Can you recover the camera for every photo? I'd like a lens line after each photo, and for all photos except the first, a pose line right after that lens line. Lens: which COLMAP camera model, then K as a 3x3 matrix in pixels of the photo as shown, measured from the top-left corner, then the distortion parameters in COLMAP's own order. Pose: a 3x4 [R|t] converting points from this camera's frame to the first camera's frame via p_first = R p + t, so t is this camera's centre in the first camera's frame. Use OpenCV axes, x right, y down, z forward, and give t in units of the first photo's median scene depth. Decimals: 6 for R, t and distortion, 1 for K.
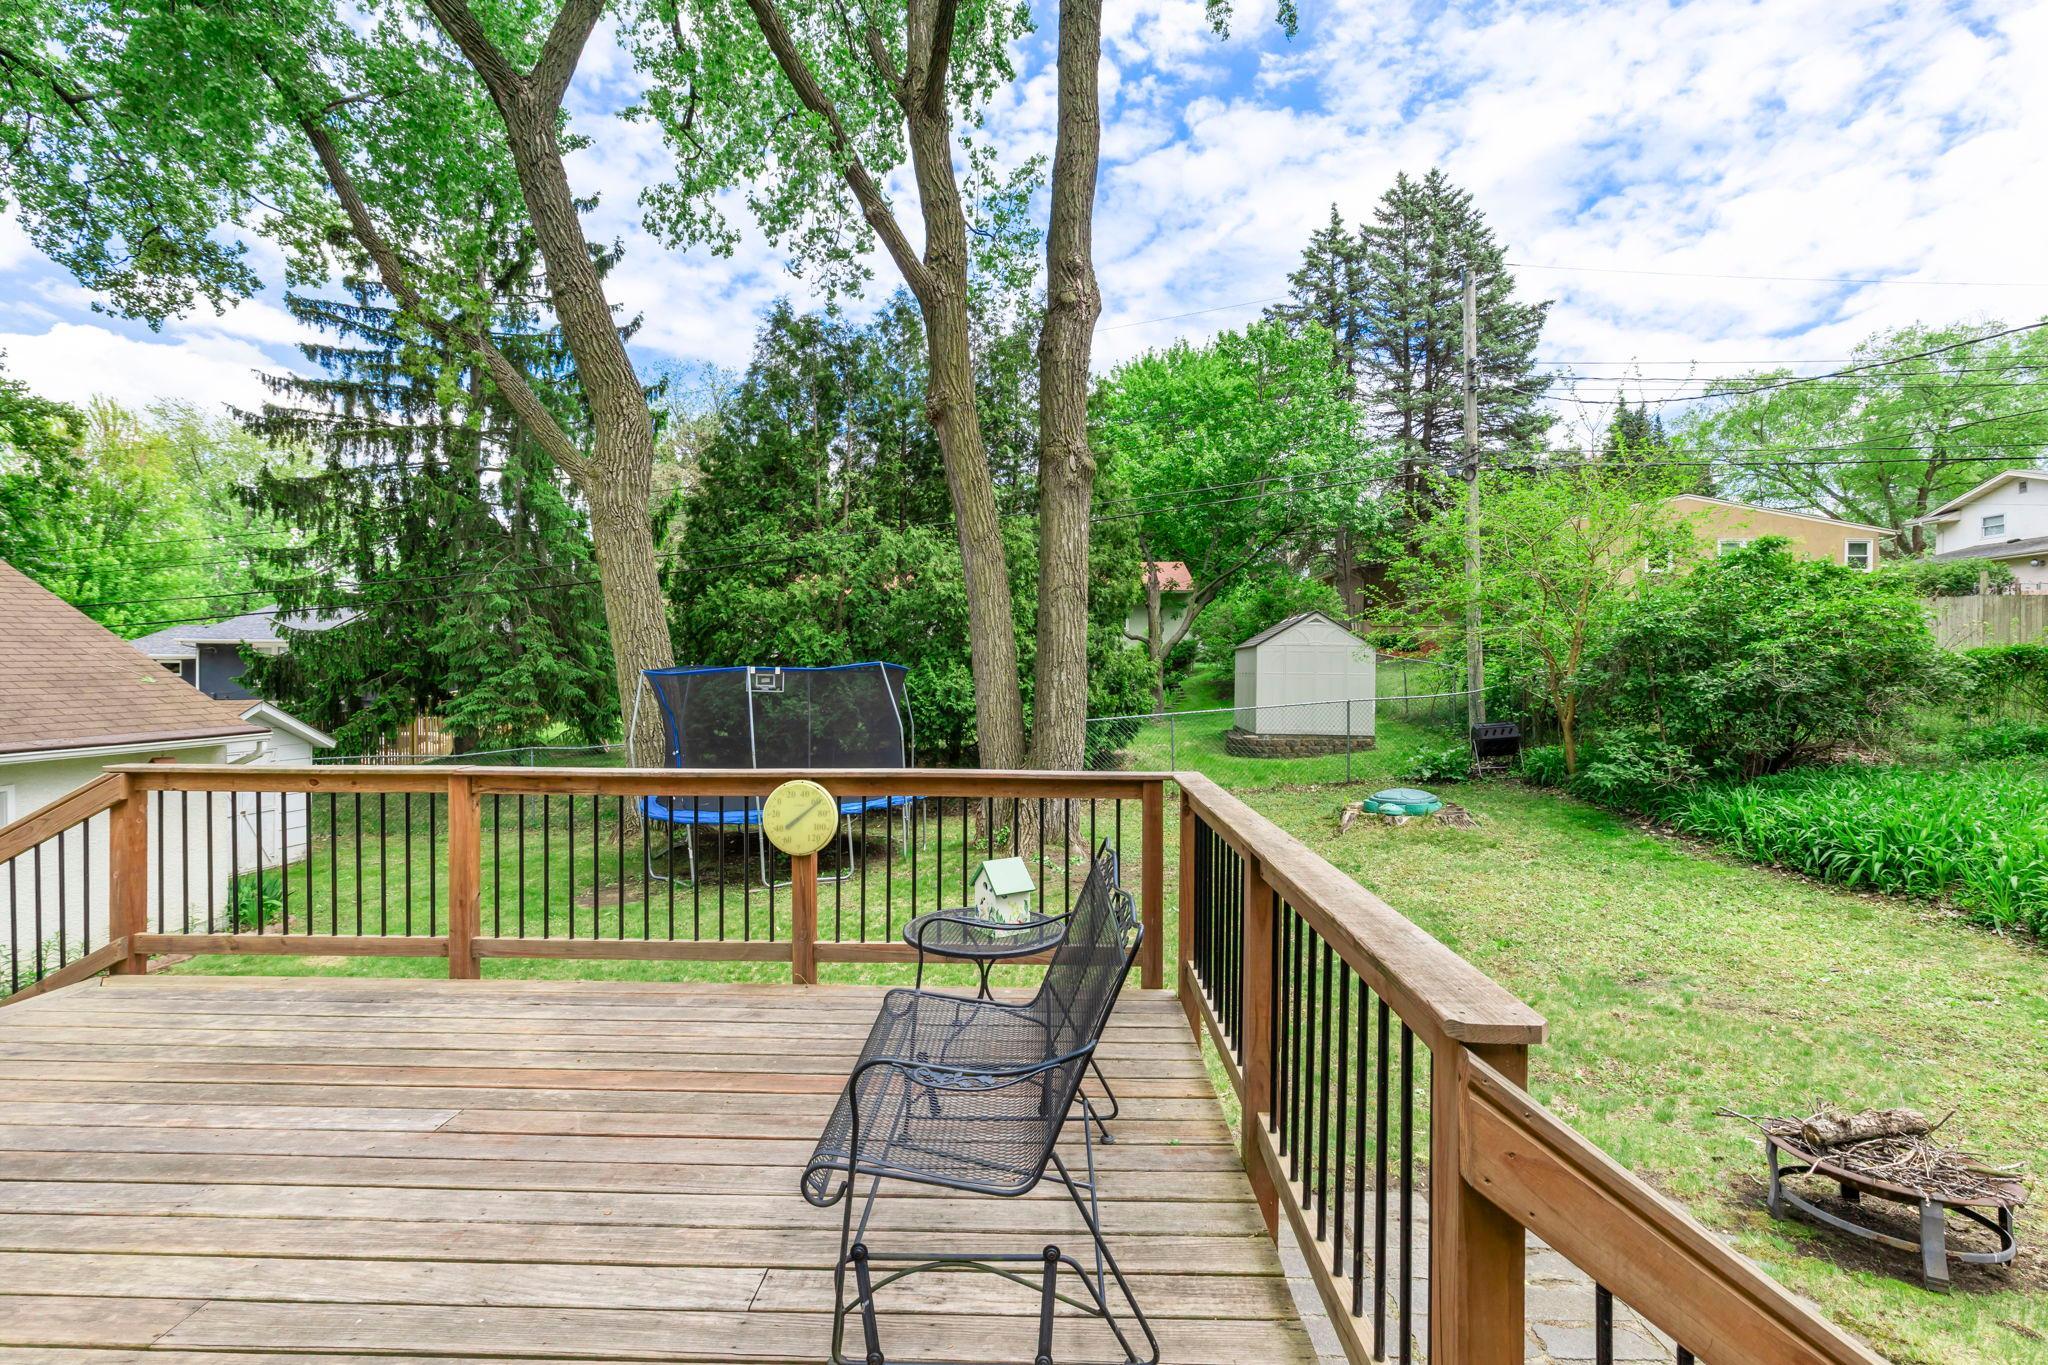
lens RADIAL K [[923.7, 0, 1035.9], [0, 923.7, 681.2], [0, 0, 1]] dist [-0.000935, 0.001409]
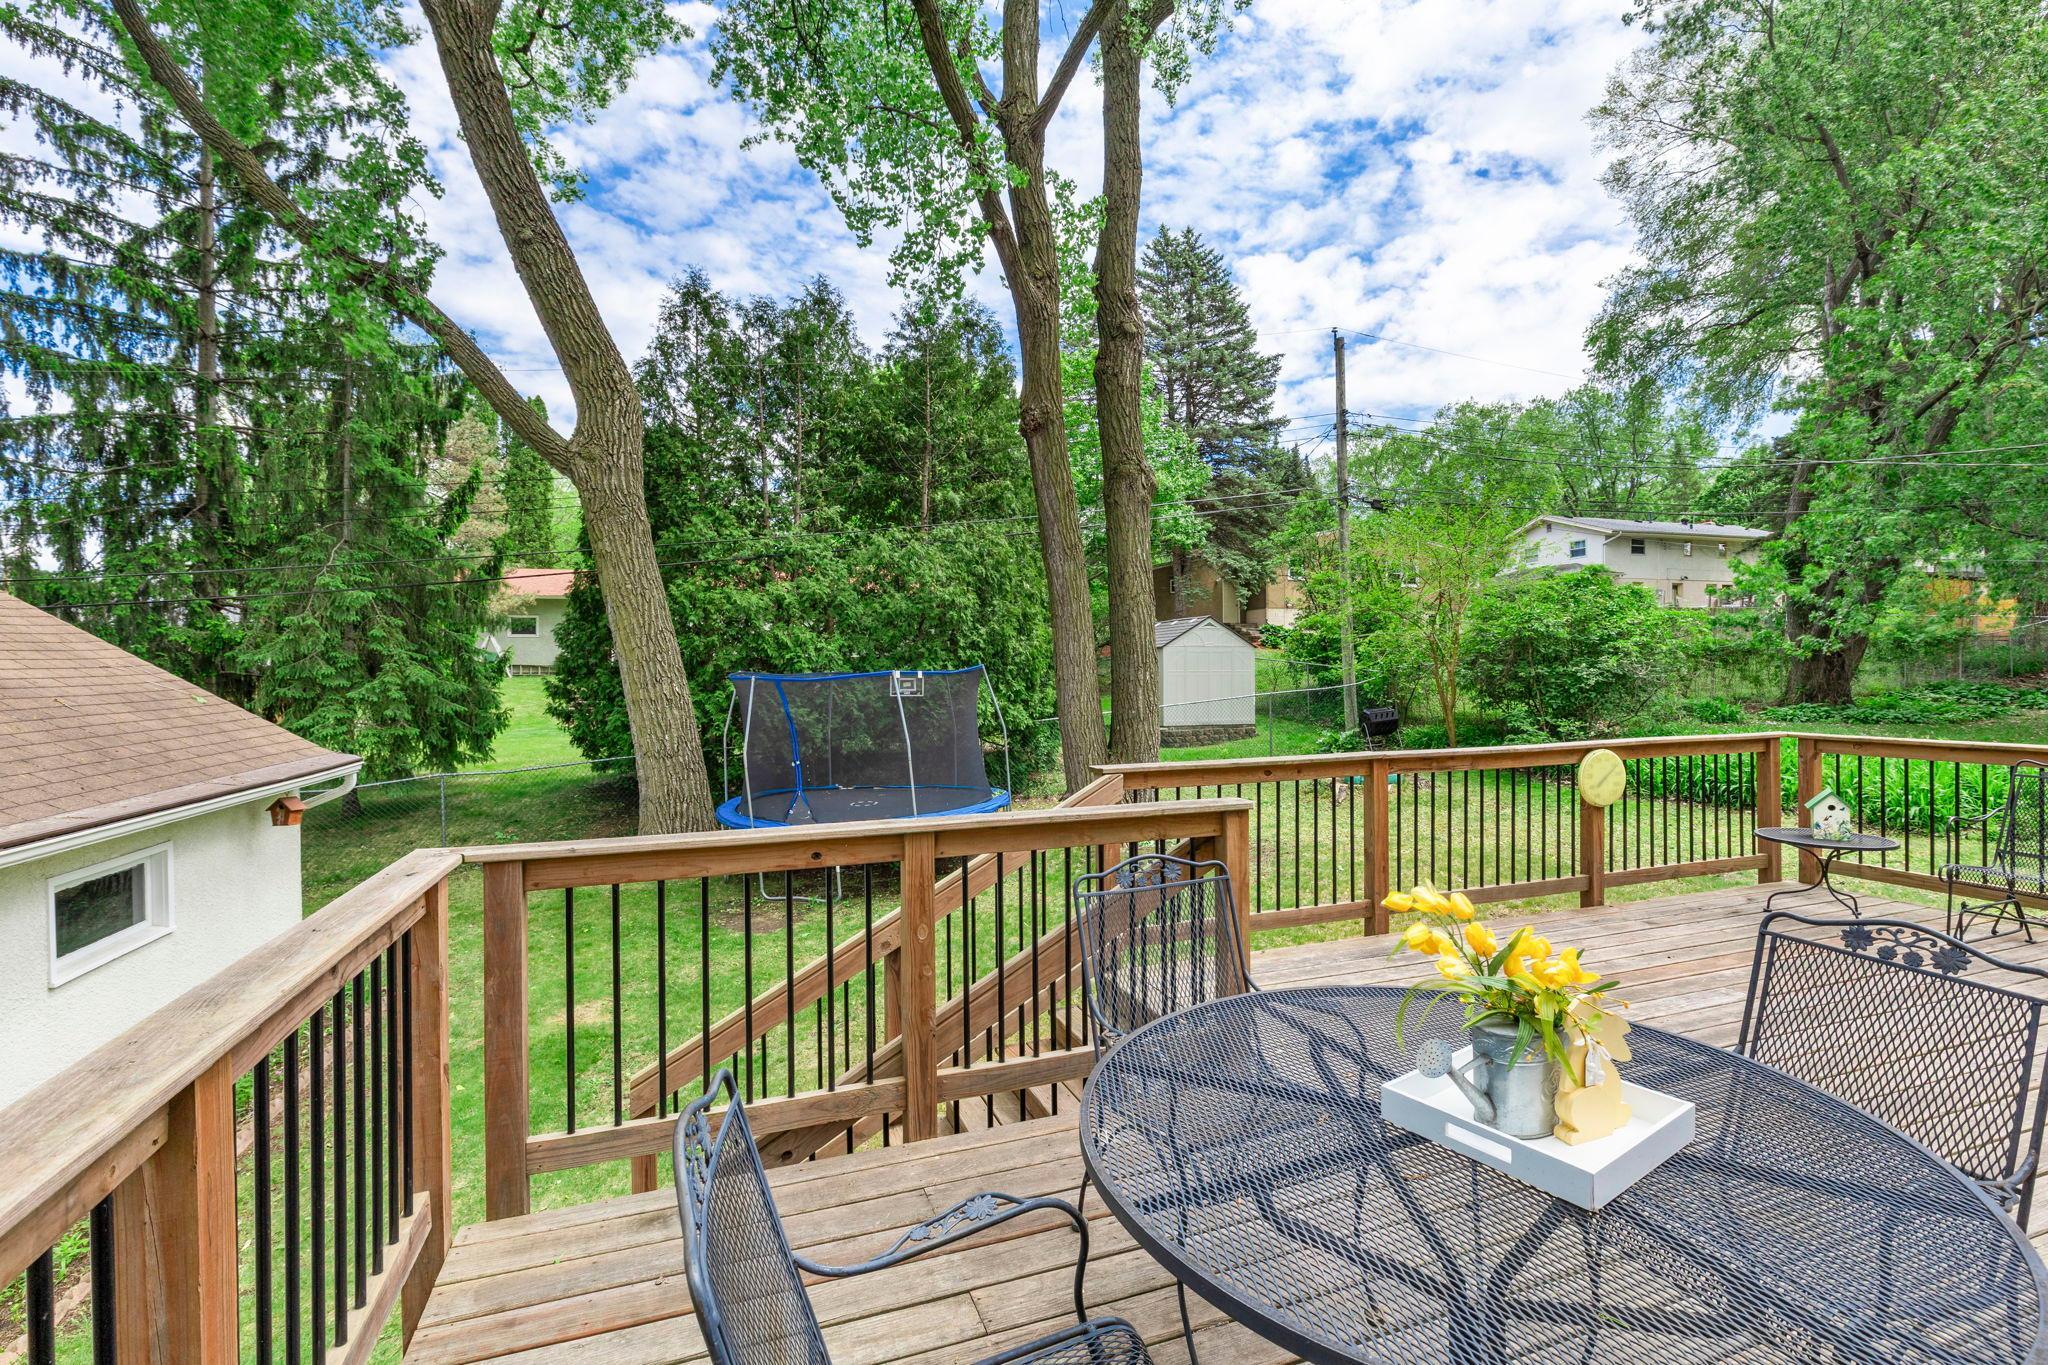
lens RADIAL K [[923.7, 0, 1041.8], [0, 923.7, 685.9], [0, 0, 1]] dist [-0.000935, 0.001409]
pose [[0.930951, -0.021190, 0.364529, -0.265107], [0.020457, 0.999773, 0.005873, -0.001129], [-0.364571, 0.001989, 0.931174, 0.014524]]
